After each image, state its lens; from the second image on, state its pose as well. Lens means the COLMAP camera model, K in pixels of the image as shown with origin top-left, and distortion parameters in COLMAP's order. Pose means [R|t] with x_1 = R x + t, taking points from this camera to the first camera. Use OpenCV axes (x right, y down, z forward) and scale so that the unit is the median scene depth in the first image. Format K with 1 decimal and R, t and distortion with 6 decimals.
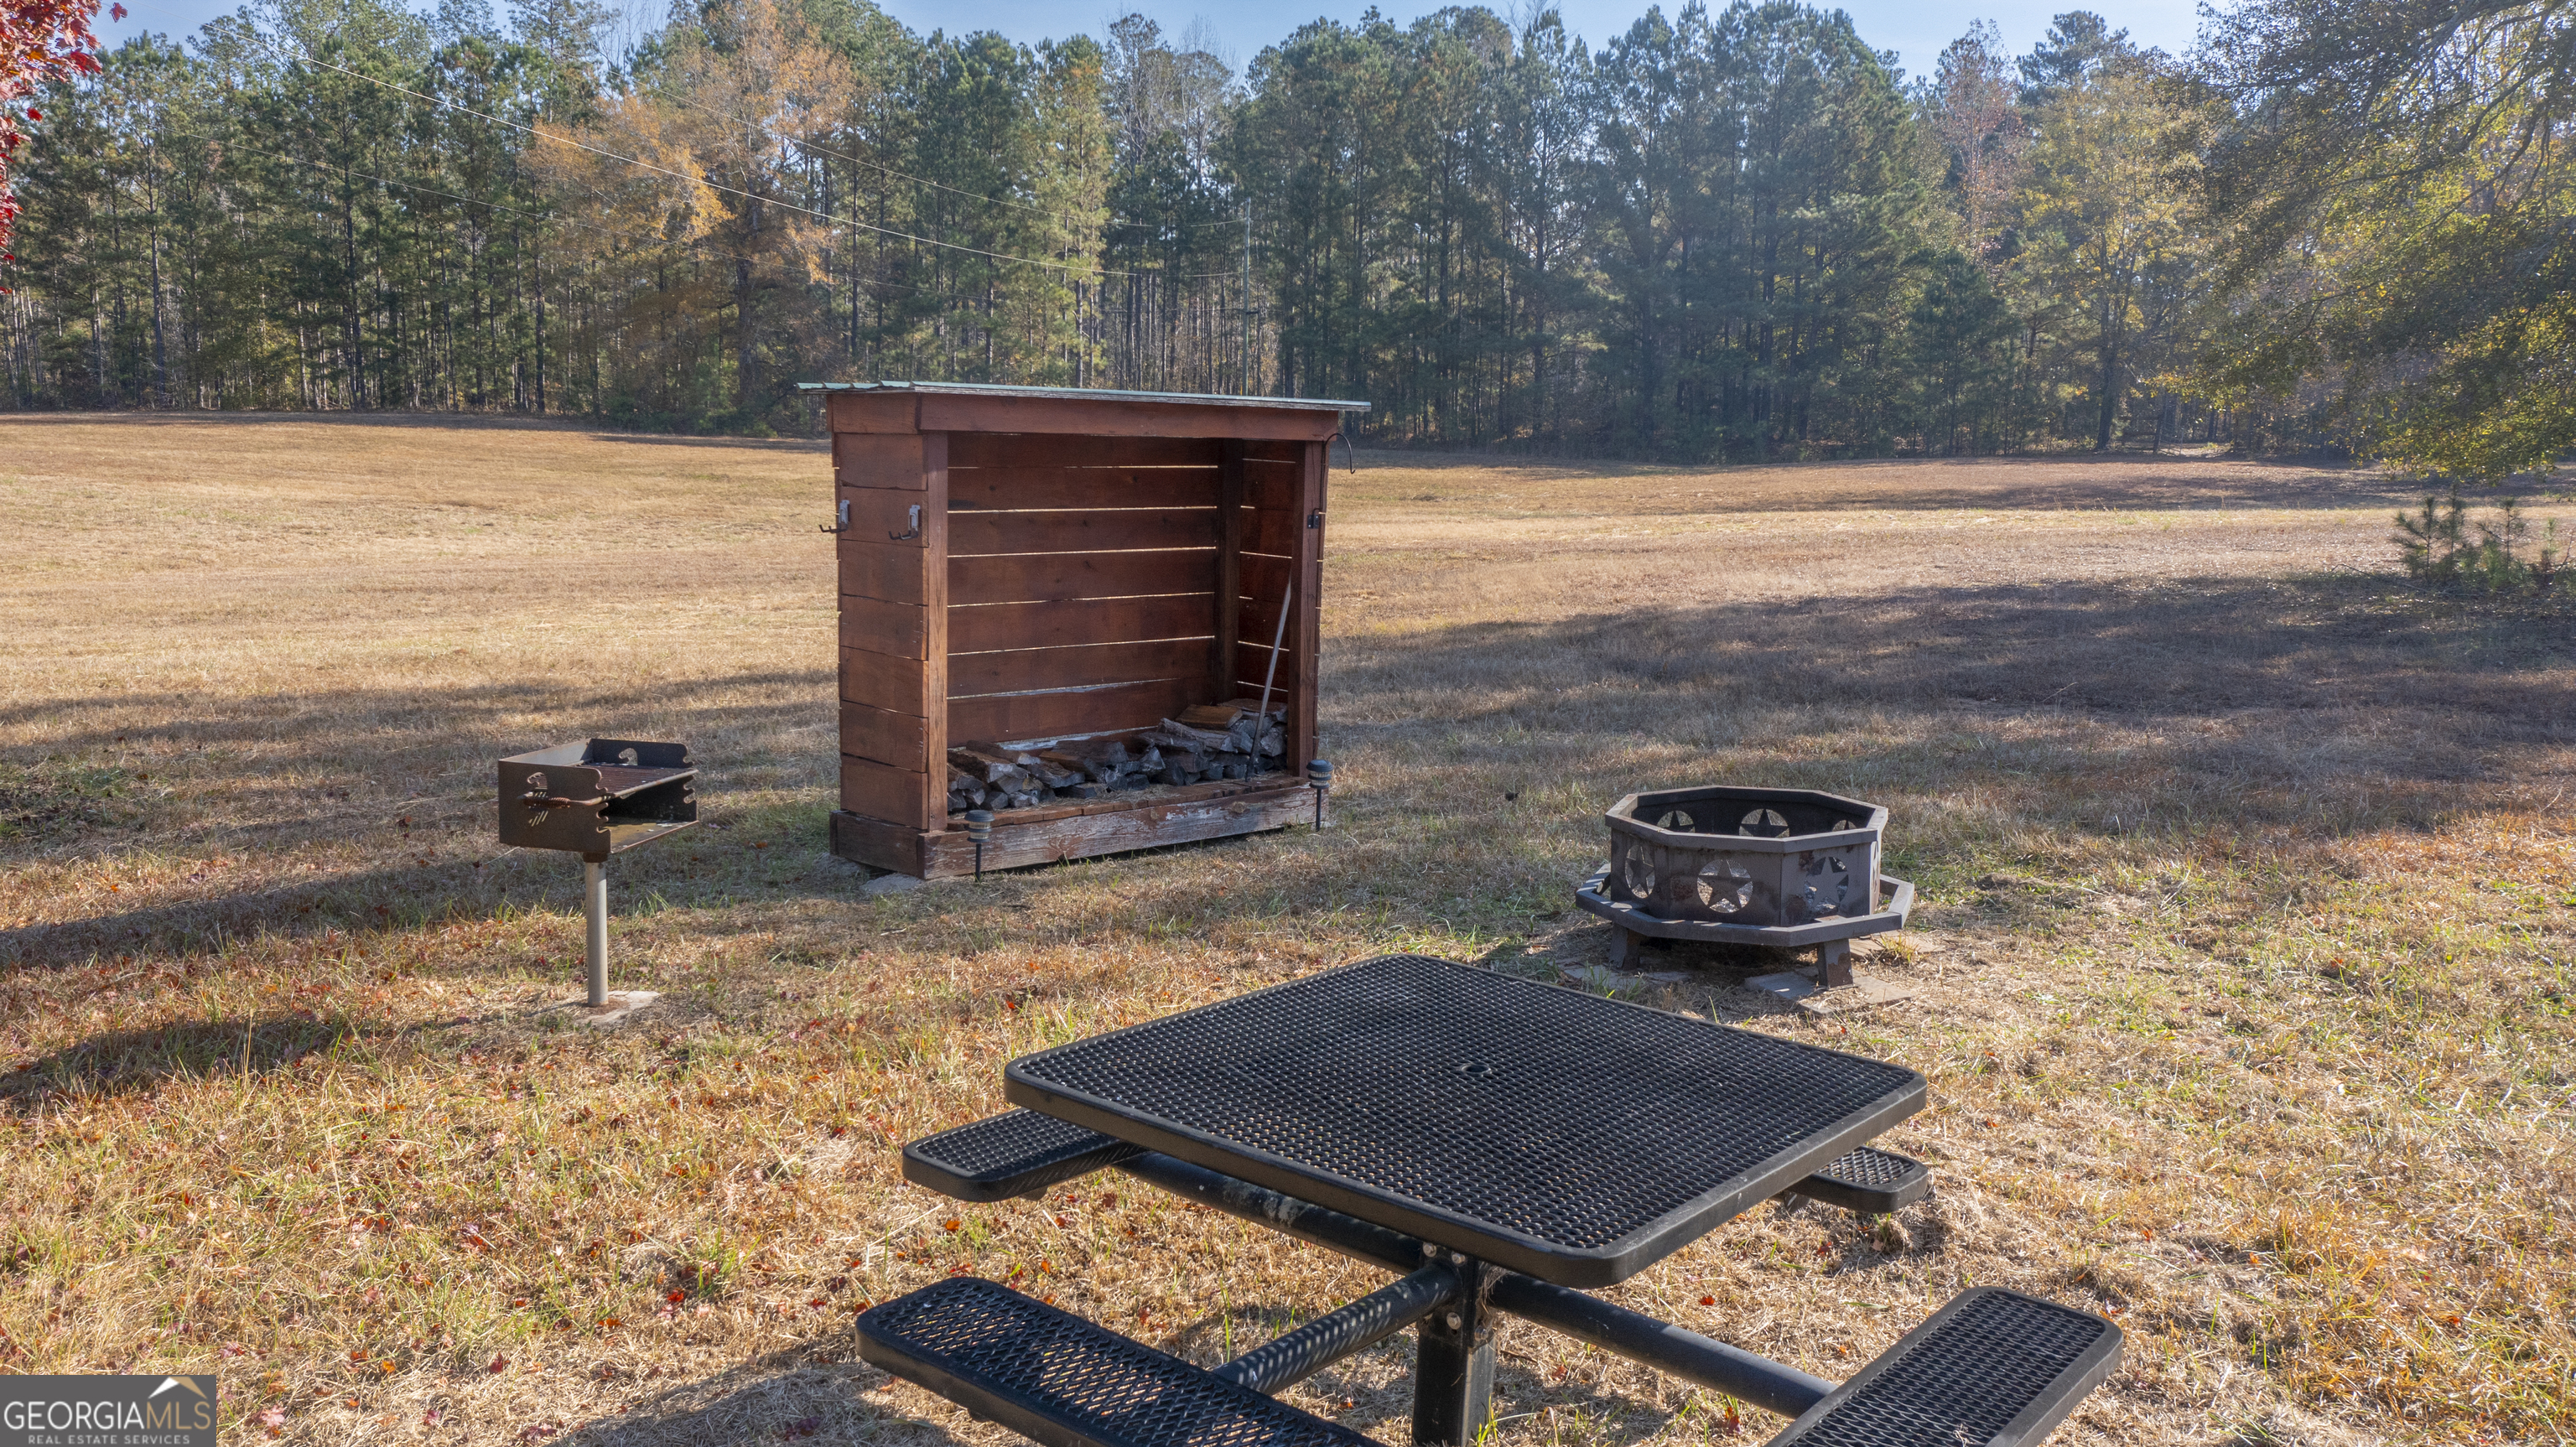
lens RADIAL K [[2051.8, 0, 1308.5], [0, 2051.8, 699.3], [0, 0, 1]] dist [-0.002547, 0.009712]
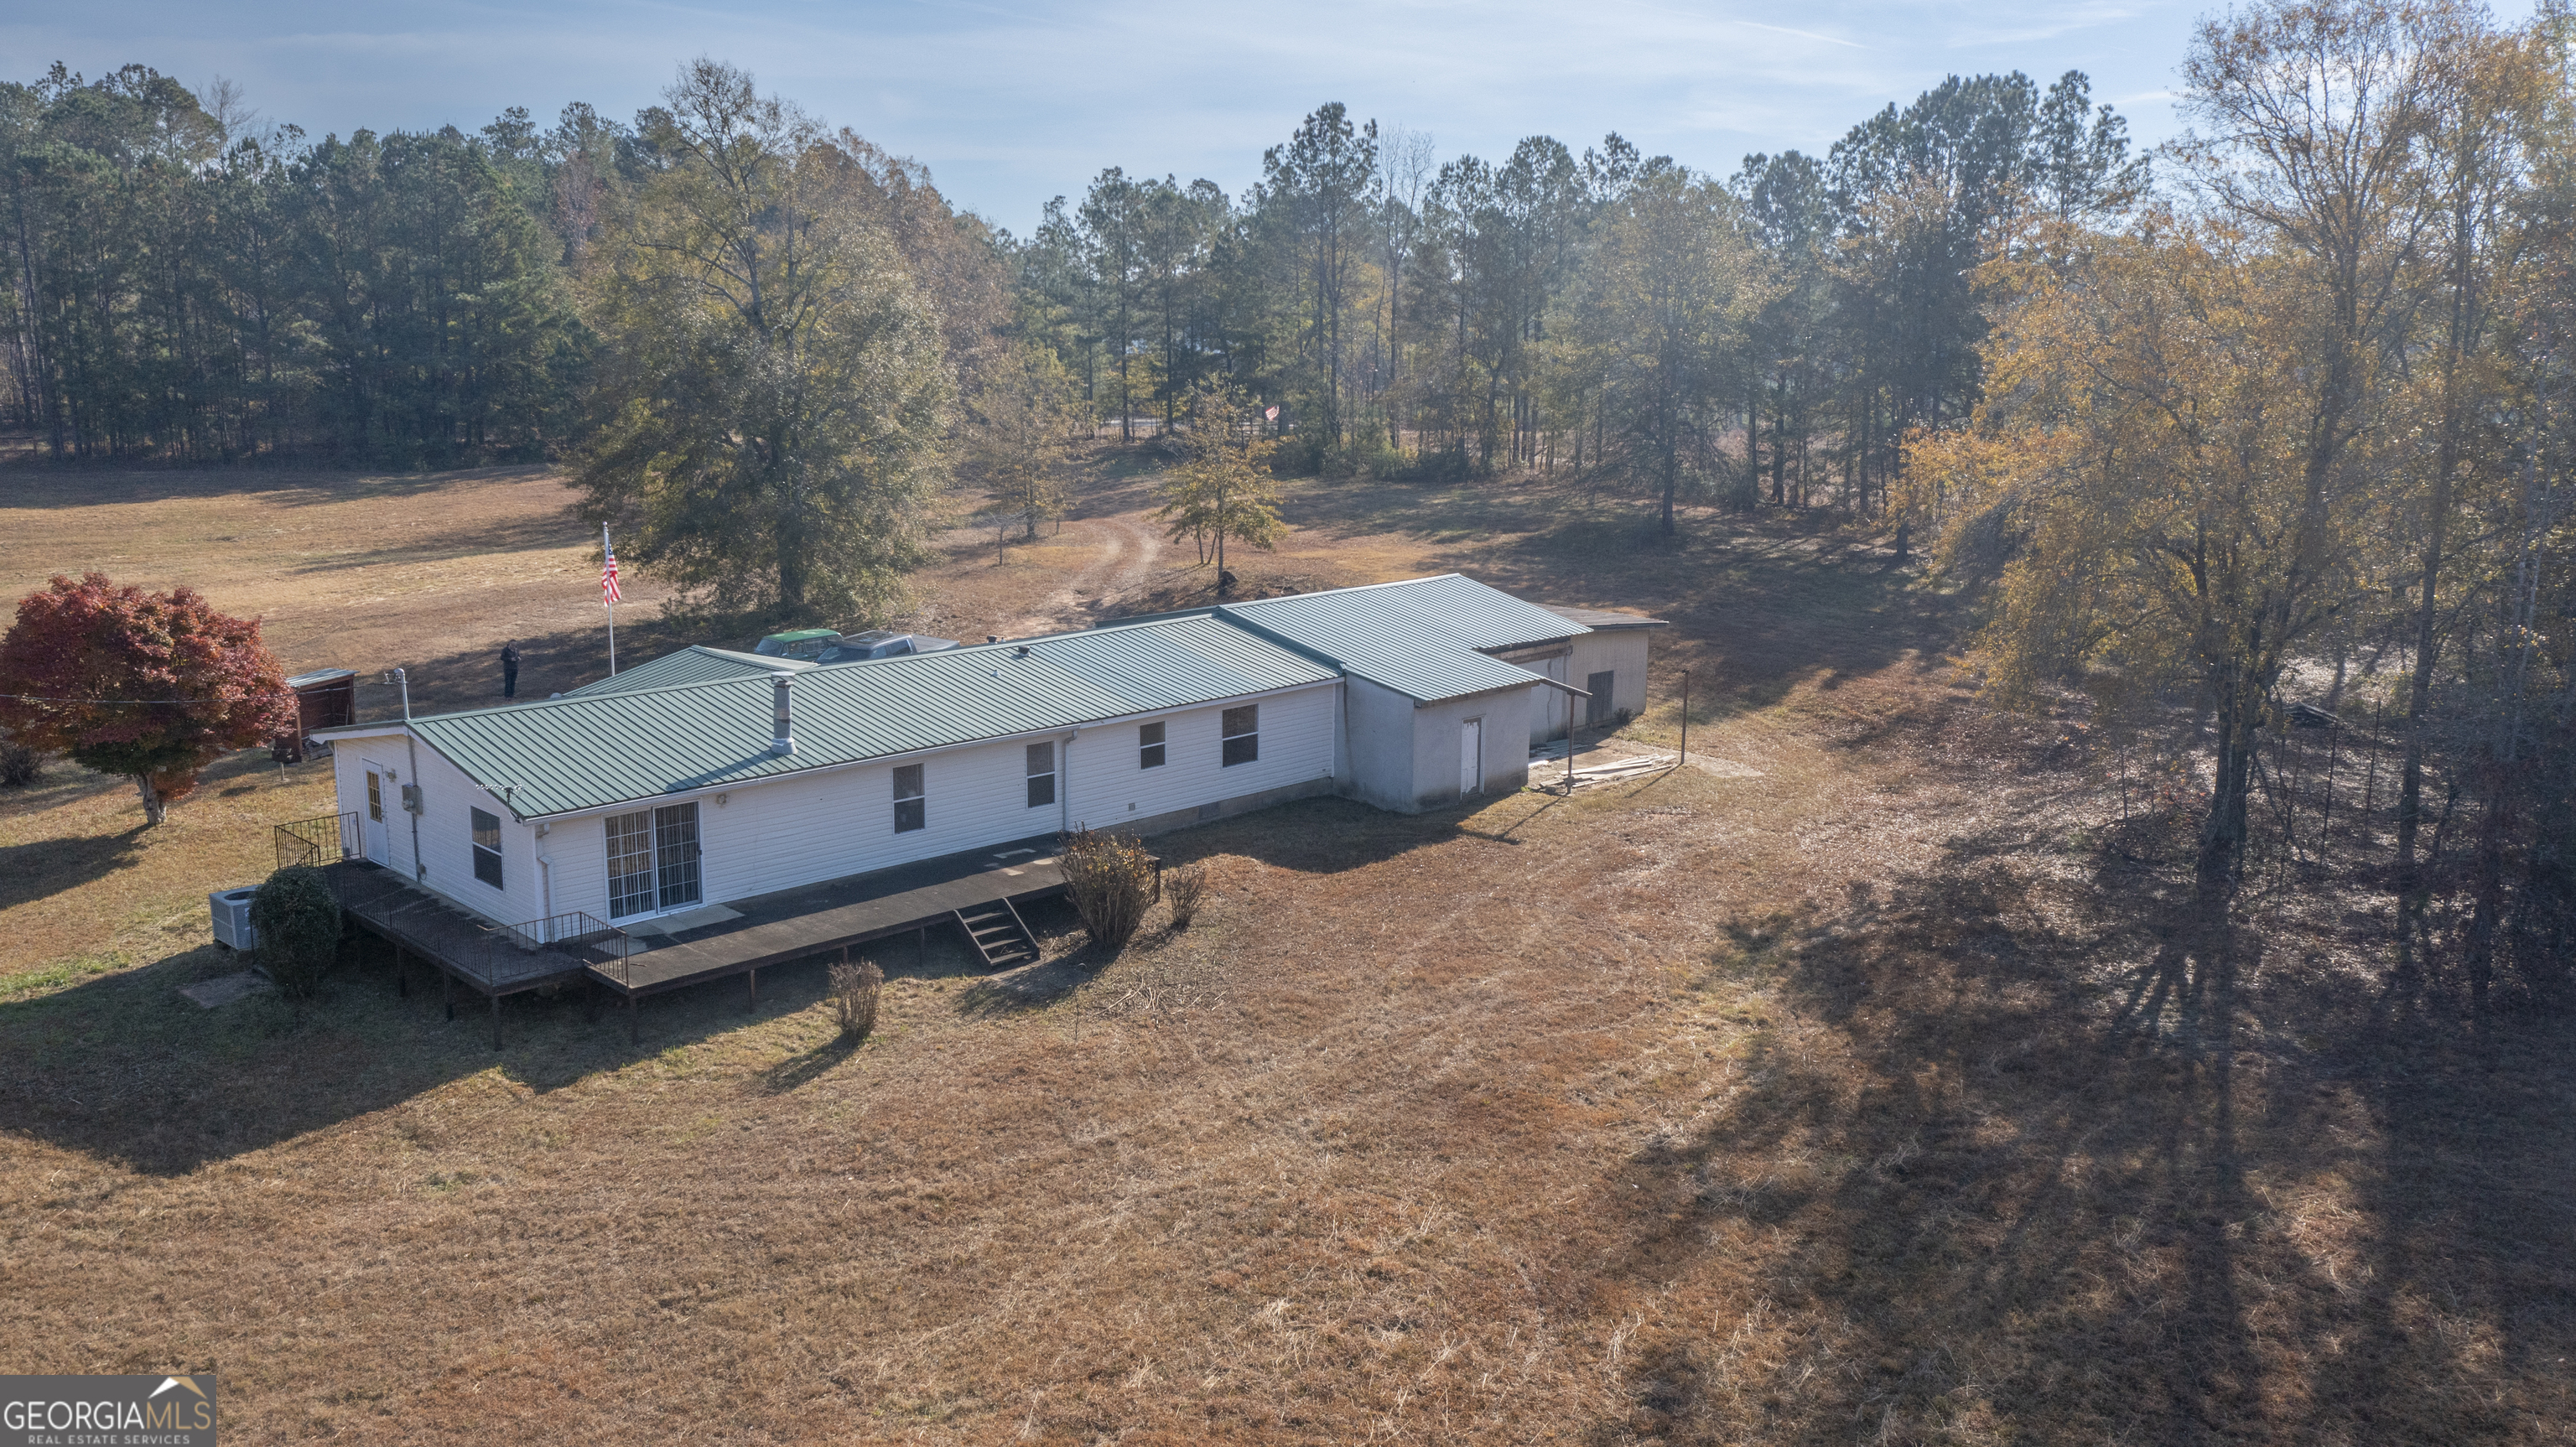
lens RADIAL K [[2051.8, 0, 1284.8], [0, 2051.8, 709.4], [0, 0, 1]] dist [-0.002547, 0.009712]
pose [[0.829807, -0.121470, 0.544670, -0.094741], [0.082338, 0.991991, 0.095786, -0.034635], [-0.551943, -0.034637, 0.833162, -0.500532]]
